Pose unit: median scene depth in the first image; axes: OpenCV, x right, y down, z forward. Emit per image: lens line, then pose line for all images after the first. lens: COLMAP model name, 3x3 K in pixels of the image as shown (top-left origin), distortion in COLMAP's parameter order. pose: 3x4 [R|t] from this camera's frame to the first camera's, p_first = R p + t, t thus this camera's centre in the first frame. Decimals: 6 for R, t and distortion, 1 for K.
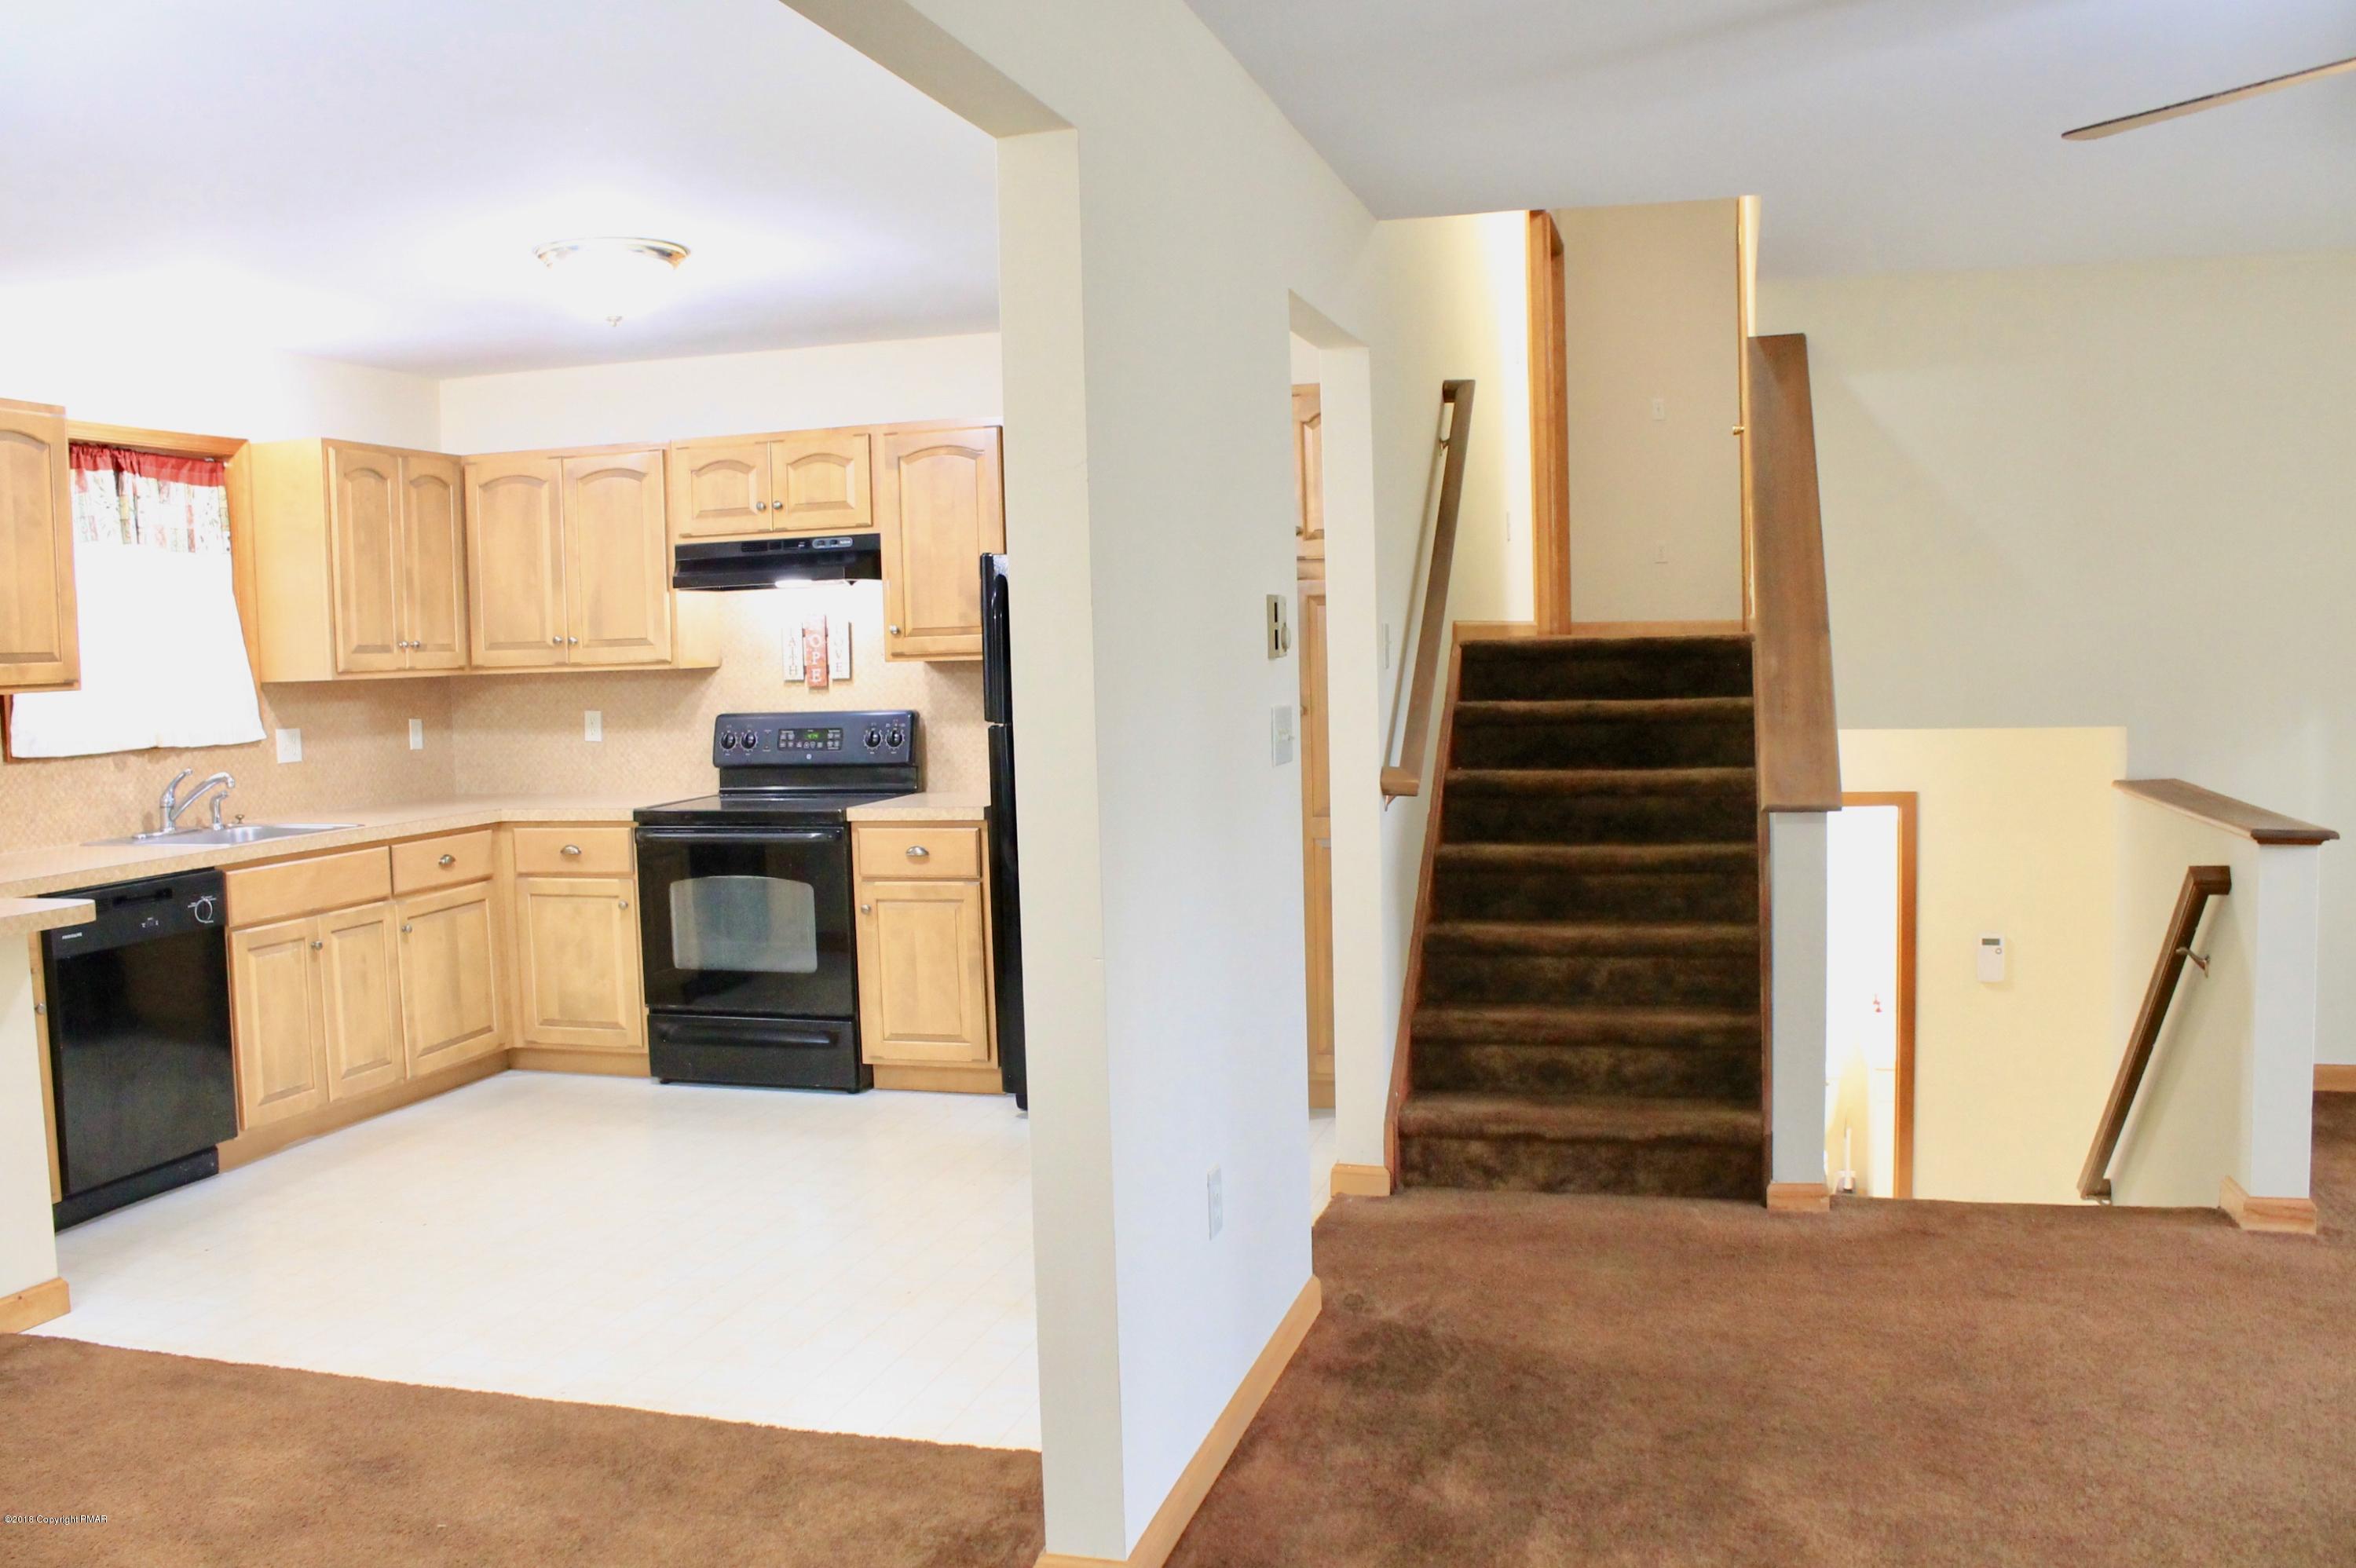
lens RADIAL K [[2005.5, 0, 1166.4], [0, 2005.5, 773.8], [0, 0, 1]] dist [-0.160187, 0.138188]
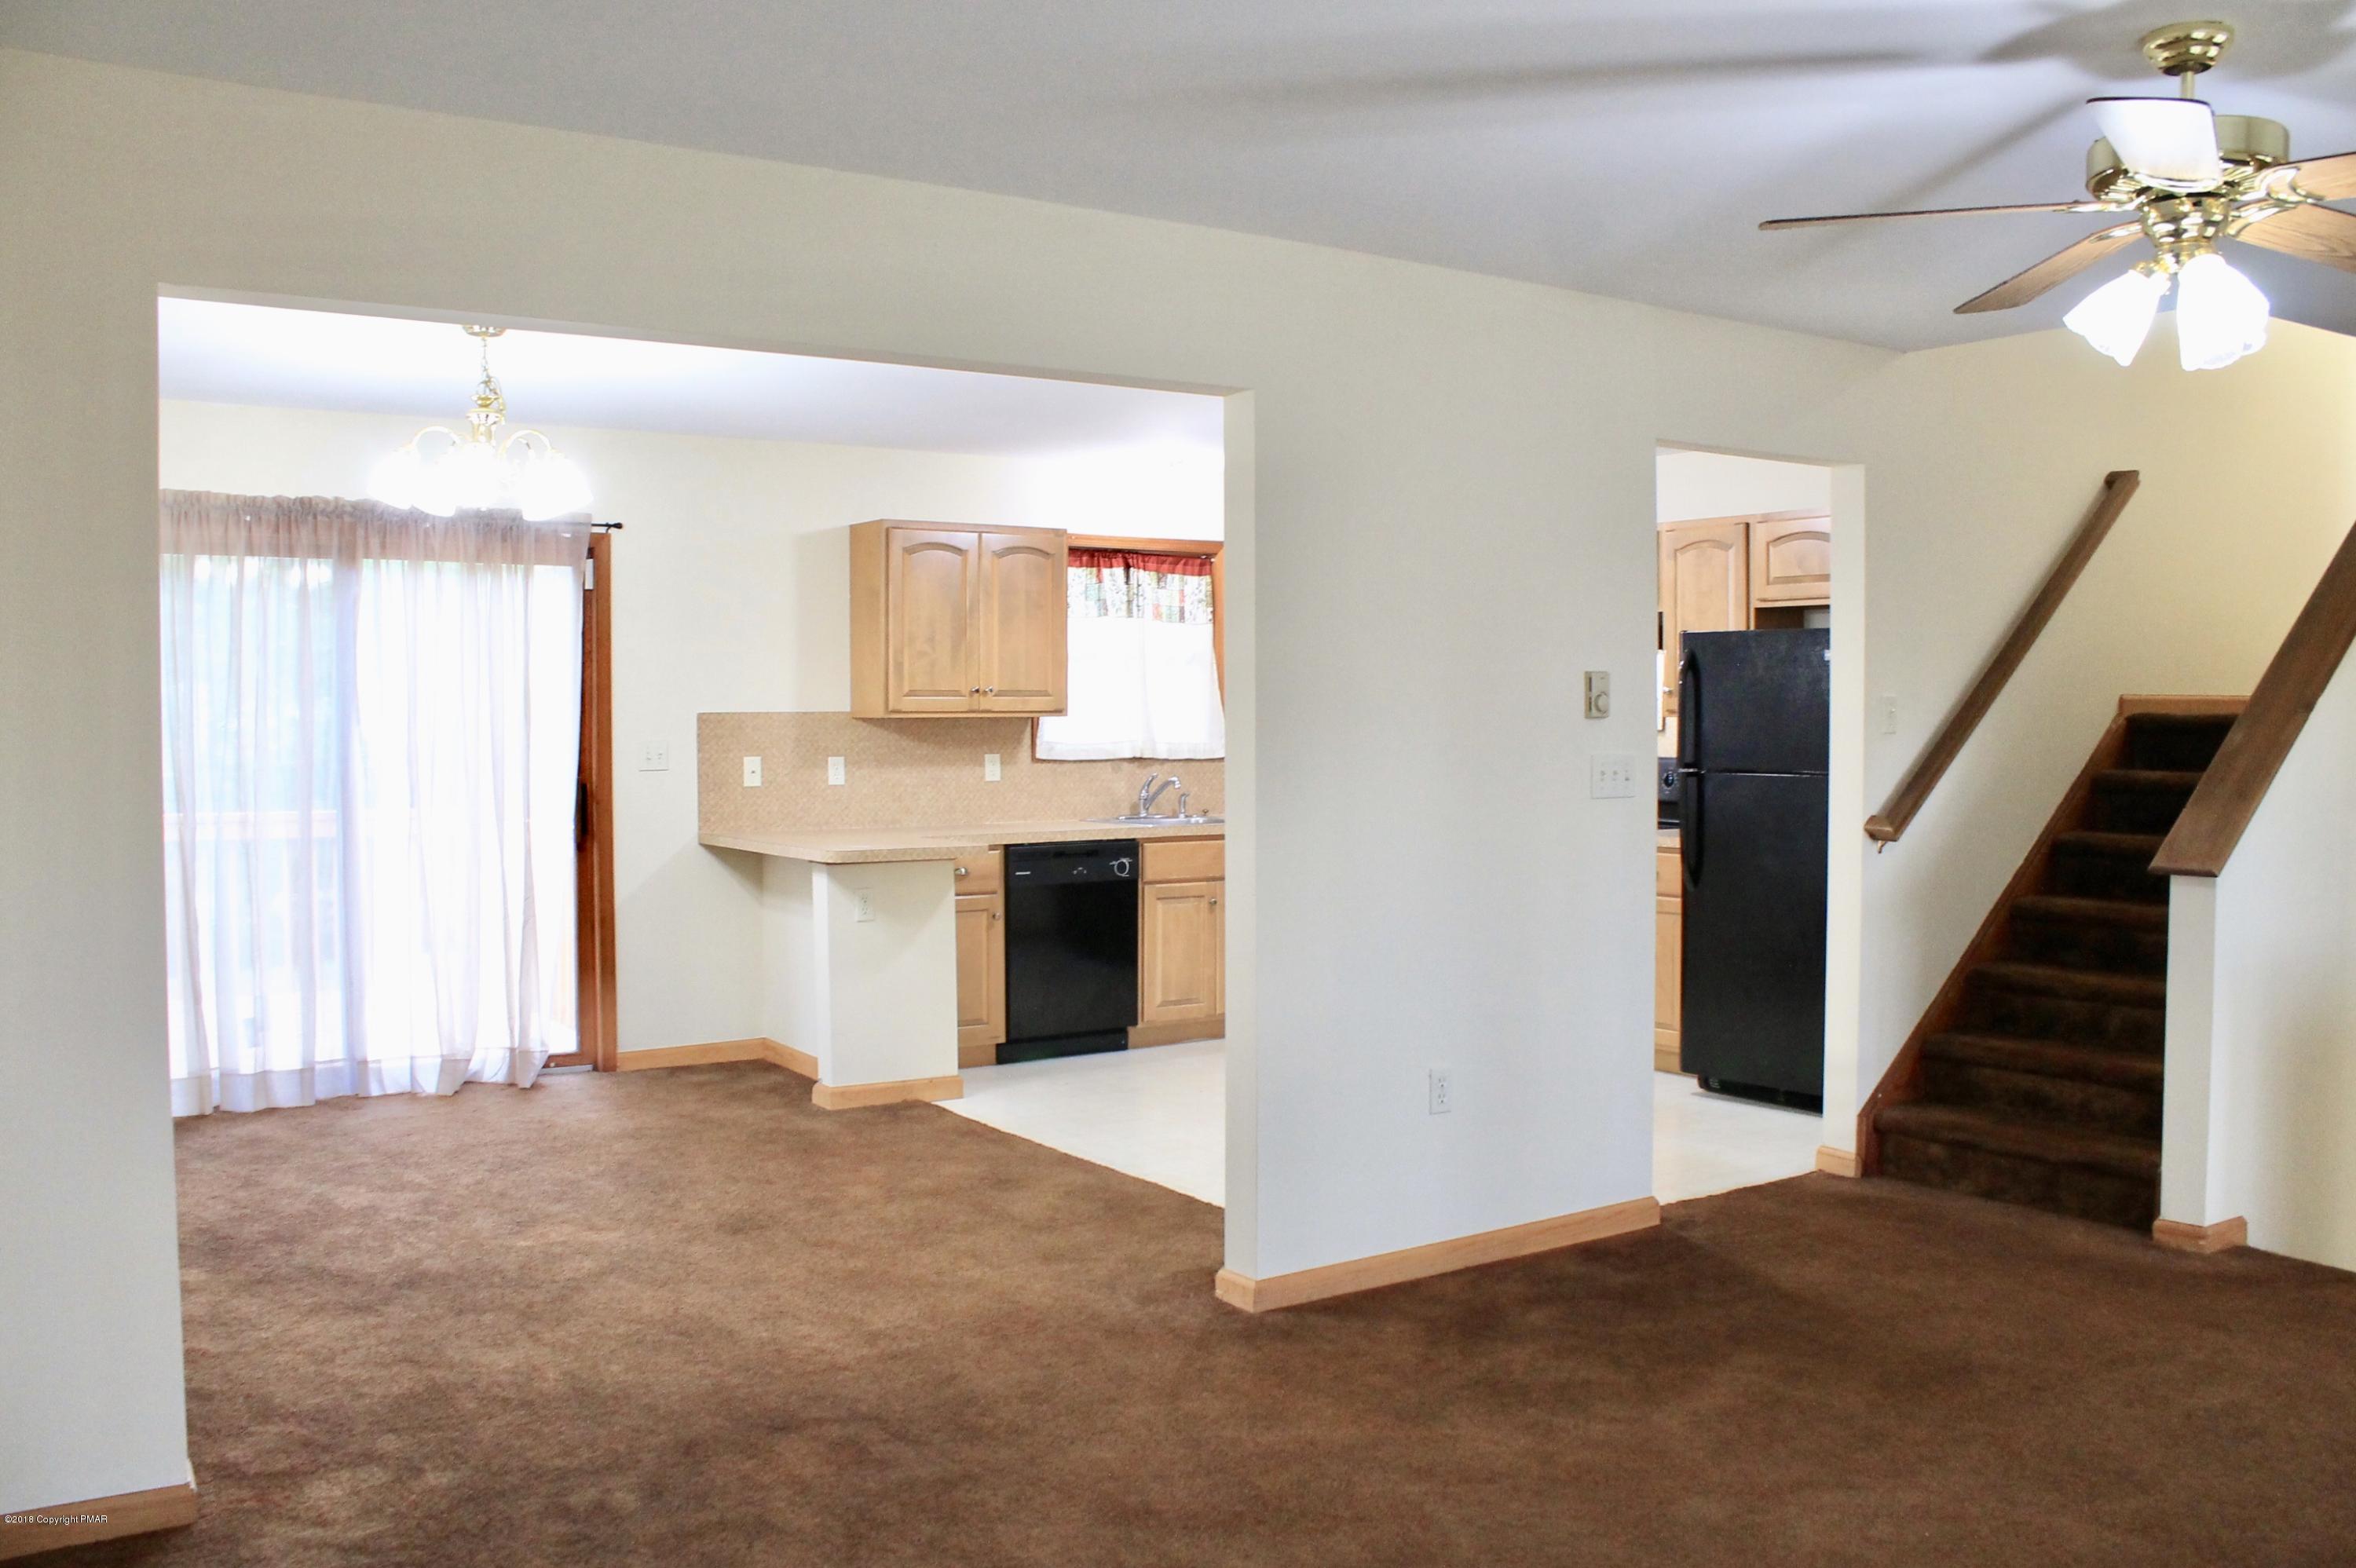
lens RADIAL K [[2005.5, 0, 1164.9], [0, 2005.5, 765.8], [0, 0, 1]] dist [-0.160187, 0.138188]
pose [[0.772131, 0.045005, -0.633868, 0.433322], [-0.062699, 0.998017, -0.005516, -0.000501], [0.632363, 0.044003, 0.773422, -0.143741]]
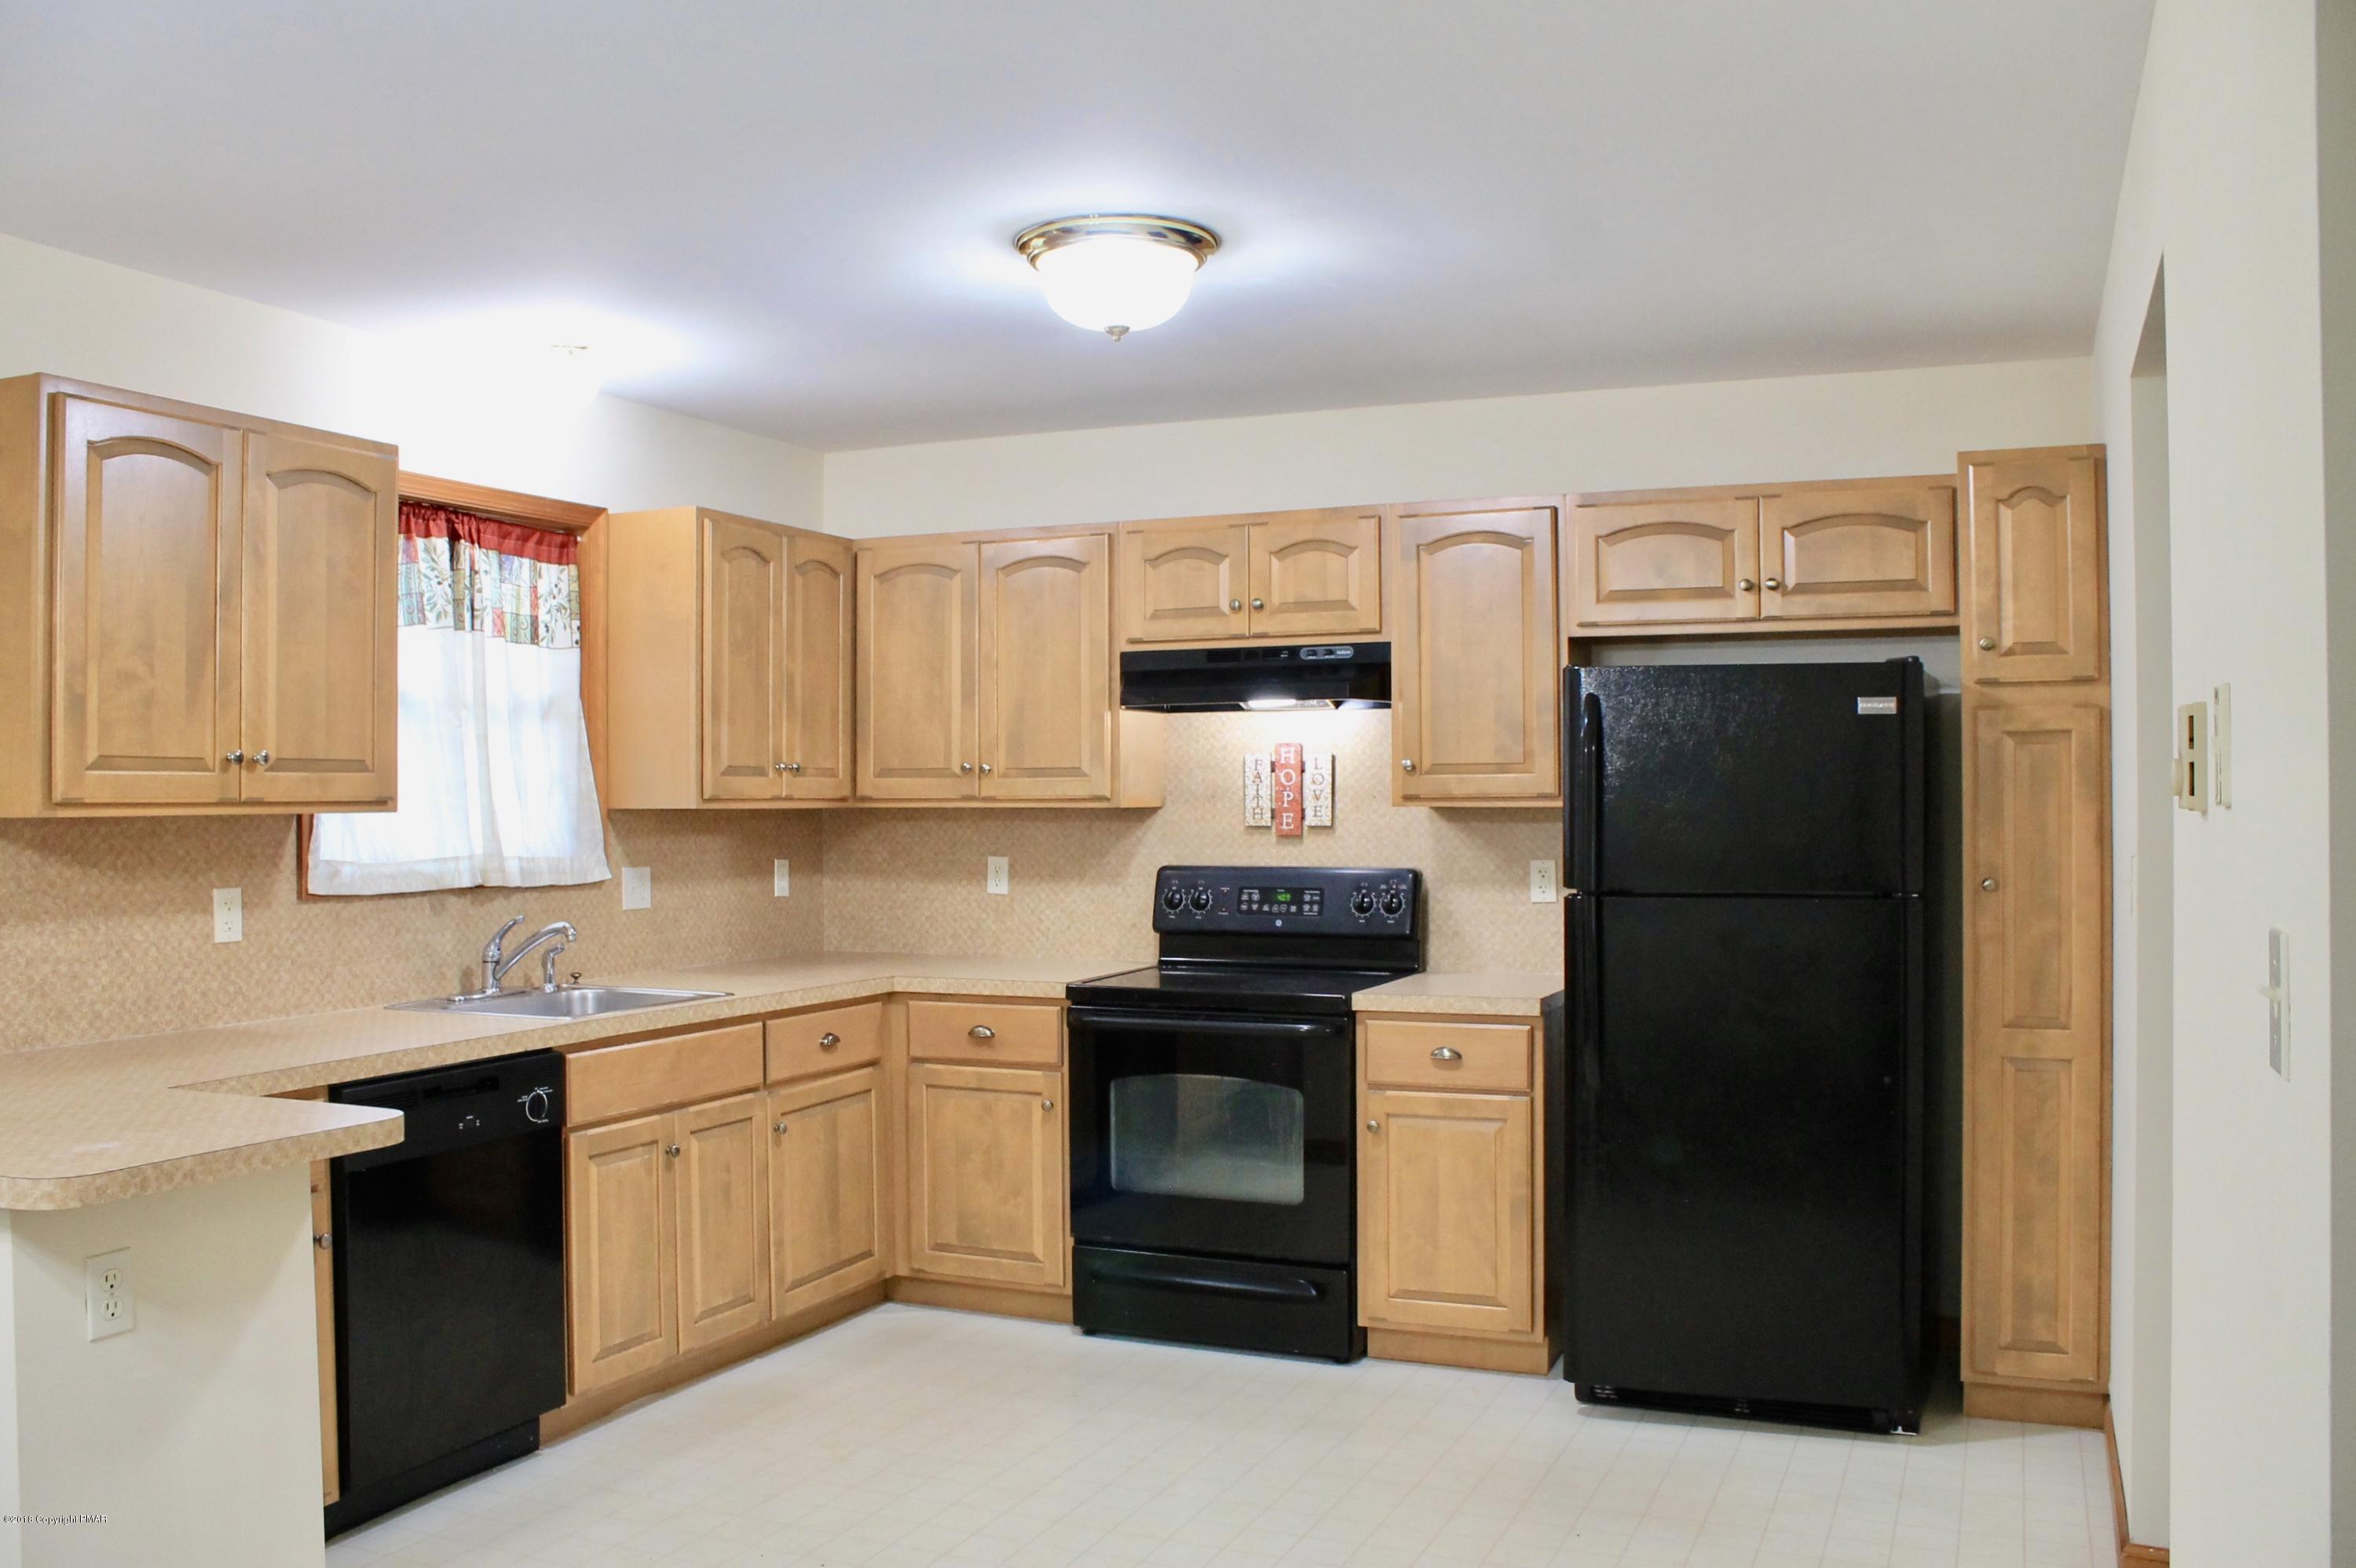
lens RADIAL K [[2005.5, 0, 1191.1], [0, 2005.5, 780.0], [0, 0, 1]] dist [-0.160187, 0.138188]
pose [[0.992387, 0.022359, -0.121112, -0.133857], [-0.031051, 0.997038, -0.070366, -0.009084], [0.119180, 0.073591, 0.990142, 0.230089]]
